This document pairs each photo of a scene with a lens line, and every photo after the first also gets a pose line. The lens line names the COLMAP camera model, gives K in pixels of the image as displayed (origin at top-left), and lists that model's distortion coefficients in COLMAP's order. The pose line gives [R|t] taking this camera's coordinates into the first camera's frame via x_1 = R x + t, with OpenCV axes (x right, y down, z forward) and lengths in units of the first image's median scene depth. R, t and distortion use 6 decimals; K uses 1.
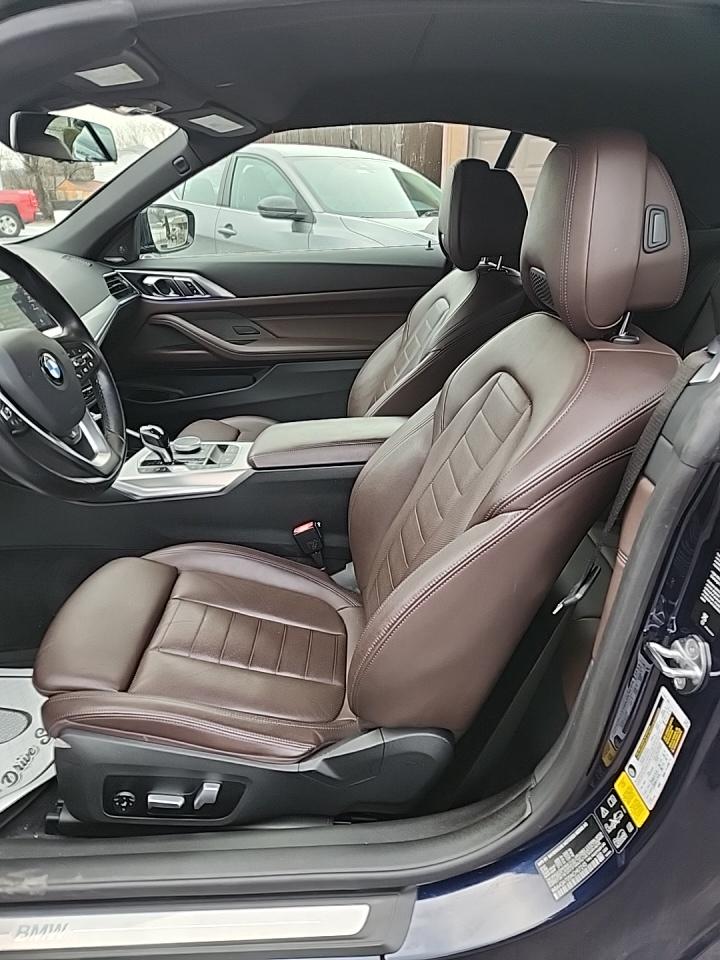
lens RADIAL K [[646.2, 0, 389.1], [0, 646.2, 481.8], [0, 0, 1]] dist [0.063247, -0.046818]
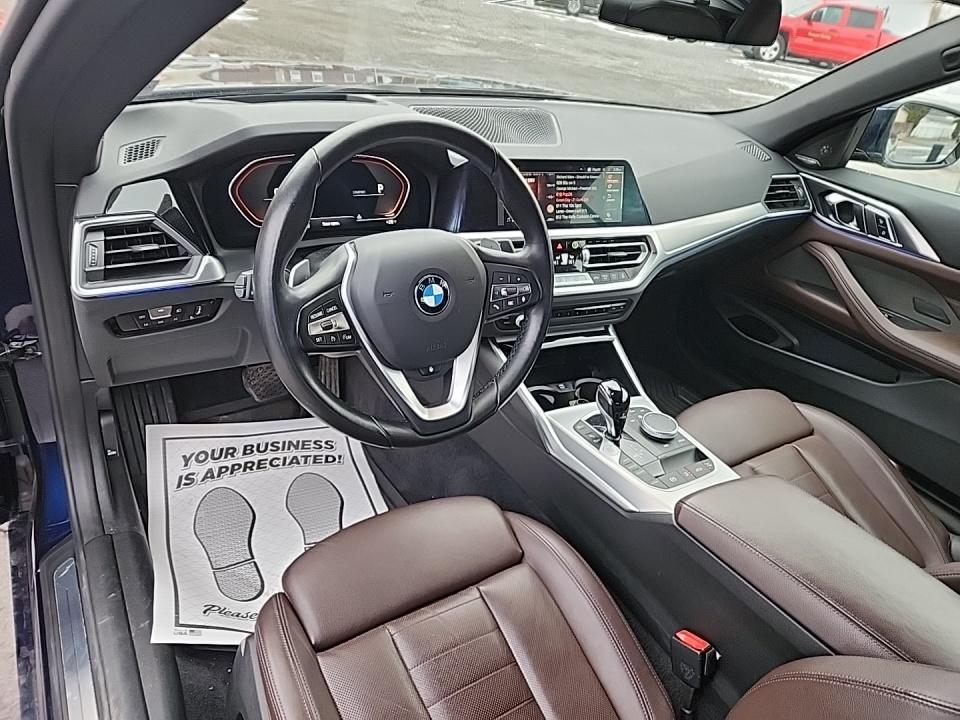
lens RADIAL K [[650.4, 0, 462.3], [0, 650.4, 360.8], [0, 0, 1]] dist [0.077219, -0.058073]
pose [[0.487515, 0.499972, -0.715791, 0.058644], [-0.468936, 0.841472, 0.268373, -0.157977], [0.736497, 0.204825, 0.644685, 0.244467]]
